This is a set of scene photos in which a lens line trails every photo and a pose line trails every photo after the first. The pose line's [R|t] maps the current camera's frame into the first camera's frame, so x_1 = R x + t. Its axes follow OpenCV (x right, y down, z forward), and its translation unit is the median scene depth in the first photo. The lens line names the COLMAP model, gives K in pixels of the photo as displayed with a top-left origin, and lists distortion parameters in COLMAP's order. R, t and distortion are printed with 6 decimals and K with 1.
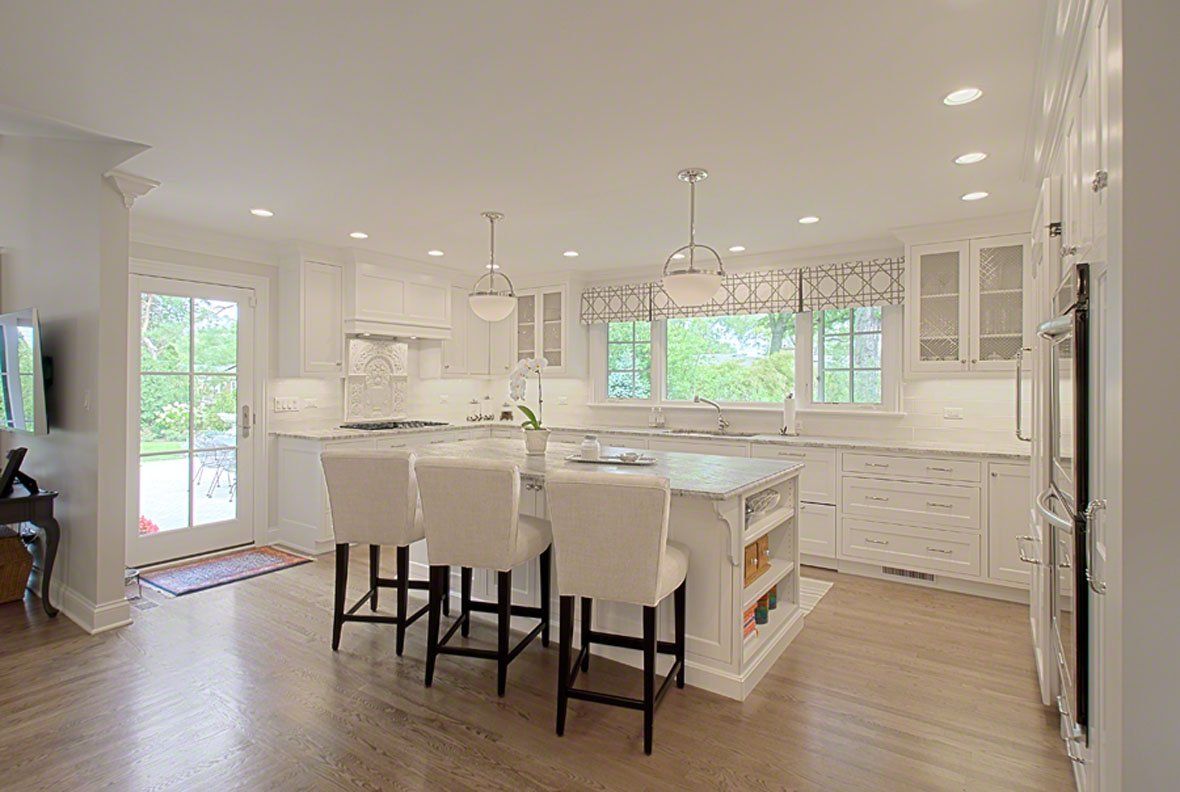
lens RADIAL K [[597.3, 0, 582.6], [0, 597.3, 392.8], [0, 0, 1]] dist [-0.046675, 0.000168]
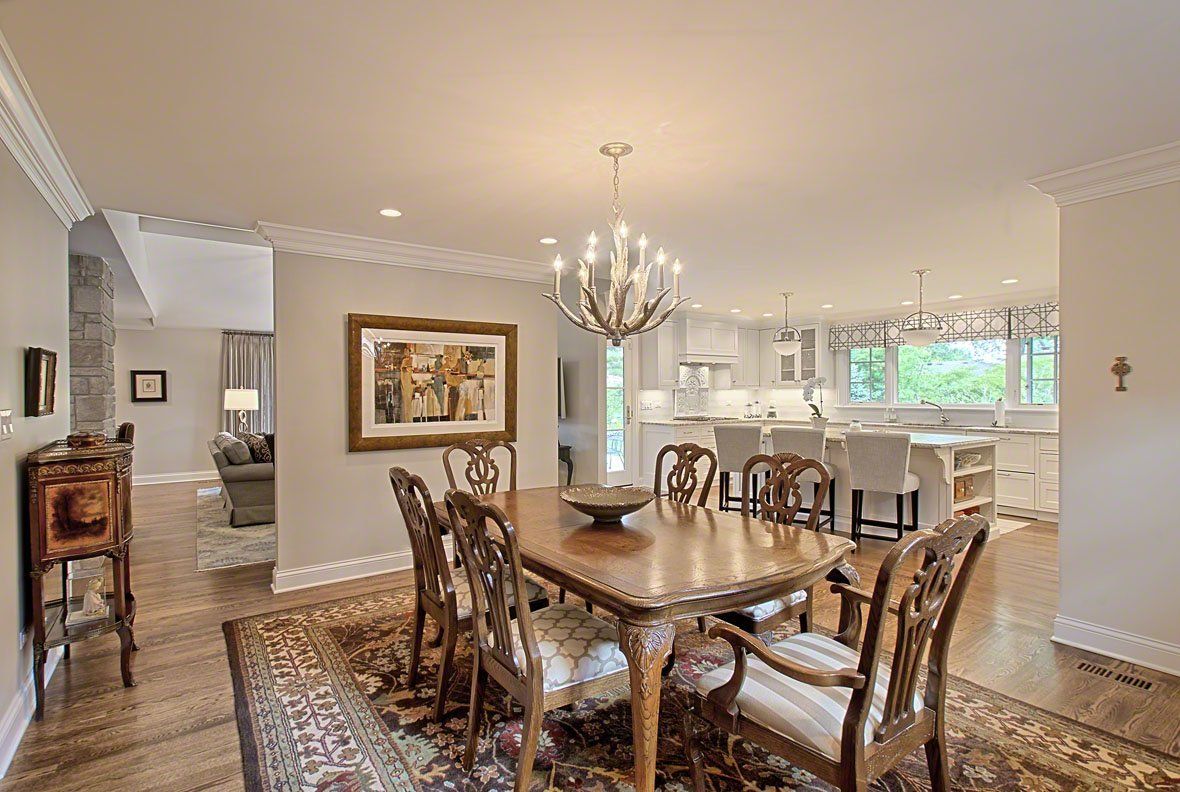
lens RADIAL K [[572.2, 0, 590.0], [0, 572.2, 396.0], [0, 0, 1]] dist [0.024675, 0.000244]
pose [[0.945791, -0.005275, -0.324734, -0.110442], [0.001704, 0.999935, -0.011280, 0.009903], [0.324773, 0.010115, 0.945738, -0.547249]]
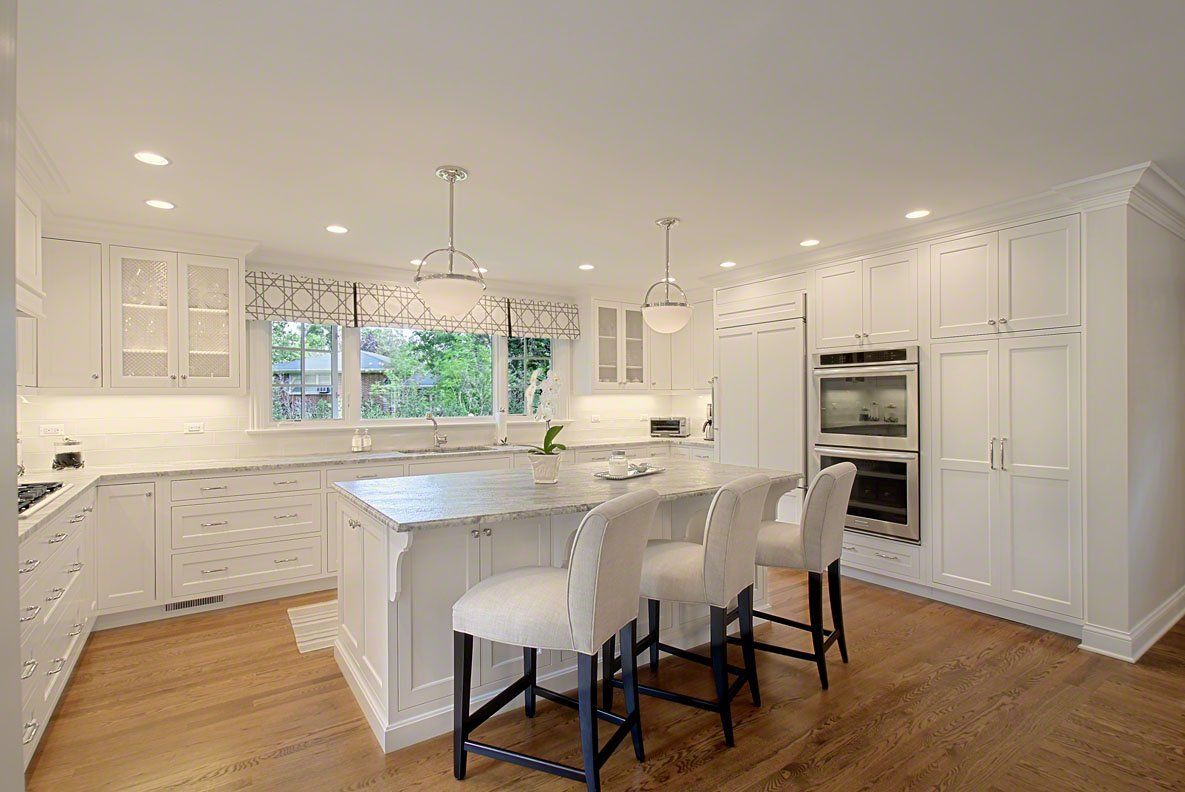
lens RADIAL K [[574.6, 0, 592.5], [0, 574.6, 396.0], [0, 0, 1]] dist [0.024675, 0.000244]
pose [[0.359559, -0.003484, 0.933116, -0.556537], [0.023995, 0.999697, -0.005513, -0.010514], [-0.932814, 0.024372, 0.359533, 0.410646]]
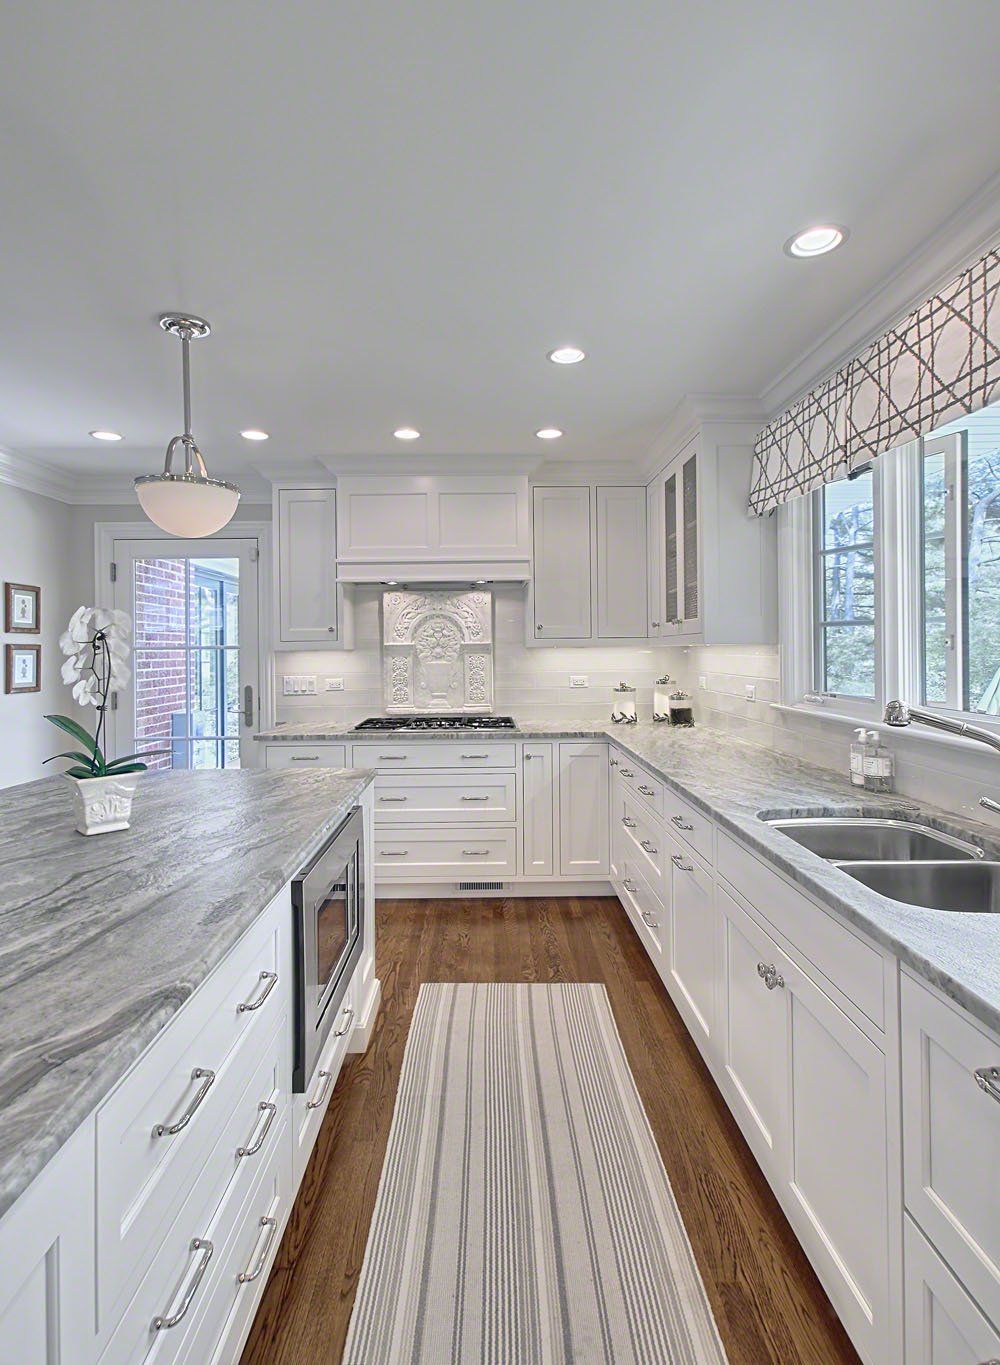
lens RADIAL K [[716.6, 0, 494.1], [0, 716.6, 646.8], [0, 0, 1]] dist [-0.000494, -0.000043]
pose [[0.571430, -0.010545, -0.820583, 0.346154], [-0.002842, 0.999886, -0.014829, -0.015337], [0.820646, 0.010806, 0.571335, 0.614647]]
